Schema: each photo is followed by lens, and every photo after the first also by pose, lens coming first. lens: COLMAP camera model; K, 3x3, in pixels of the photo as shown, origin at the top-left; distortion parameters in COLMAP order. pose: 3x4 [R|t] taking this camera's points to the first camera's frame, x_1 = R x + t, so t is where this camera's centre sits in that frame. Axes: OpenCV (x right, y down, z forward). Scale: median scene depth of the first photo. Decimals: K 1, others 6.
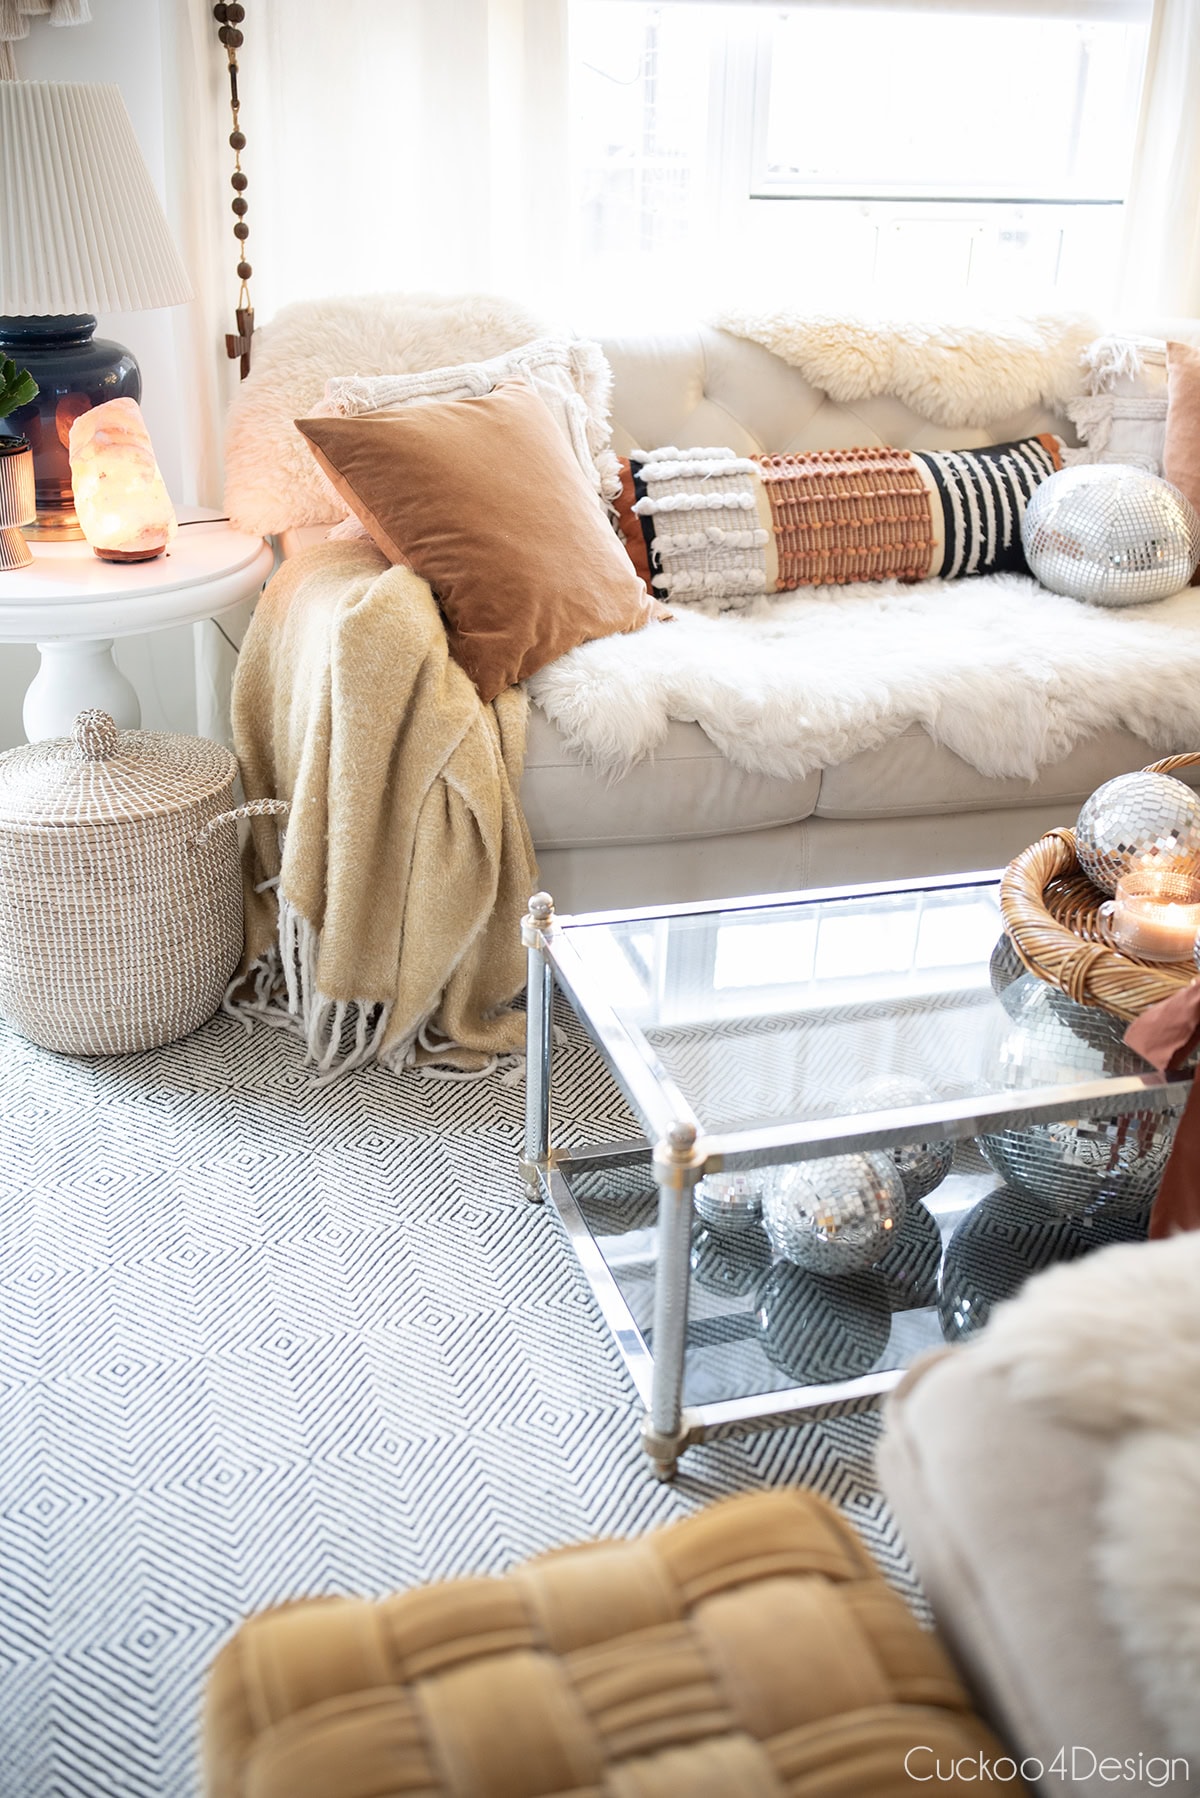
lens RADIAL K [[1830.0, 0, 595.8], [0, 1830.0, 910.2], [0, 0, 1]] dist [-0.039964, 0.000000]
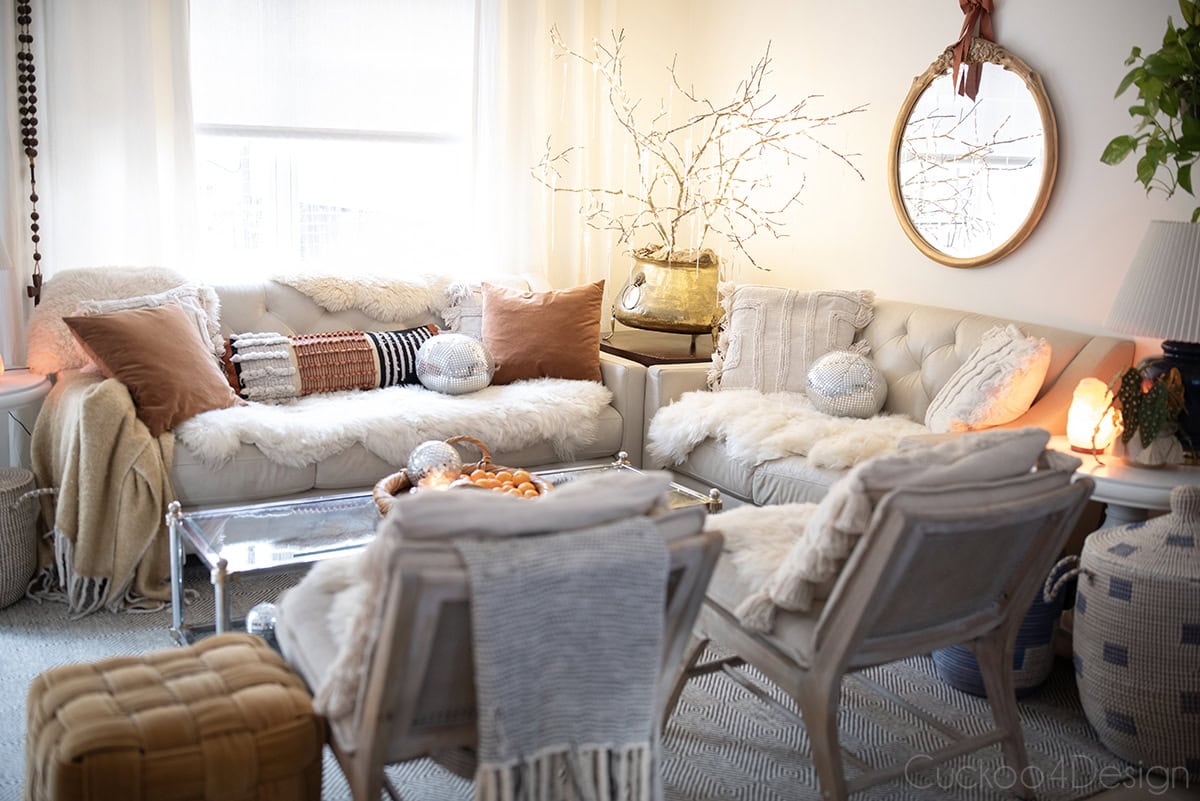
lens RADIAL K [[1221.4, 0, 605.3], [0, 1221.4, 402.1], [0, 0, 1]] dist [-0.039964, 0.000000]
pose [[0.965855, -0.039092, 0.256115, 0.086337], [0.097062, 0.971154, -0.217805, 0.204055], [-0.240213, 0.235227, 0.941789, -0.493274]]
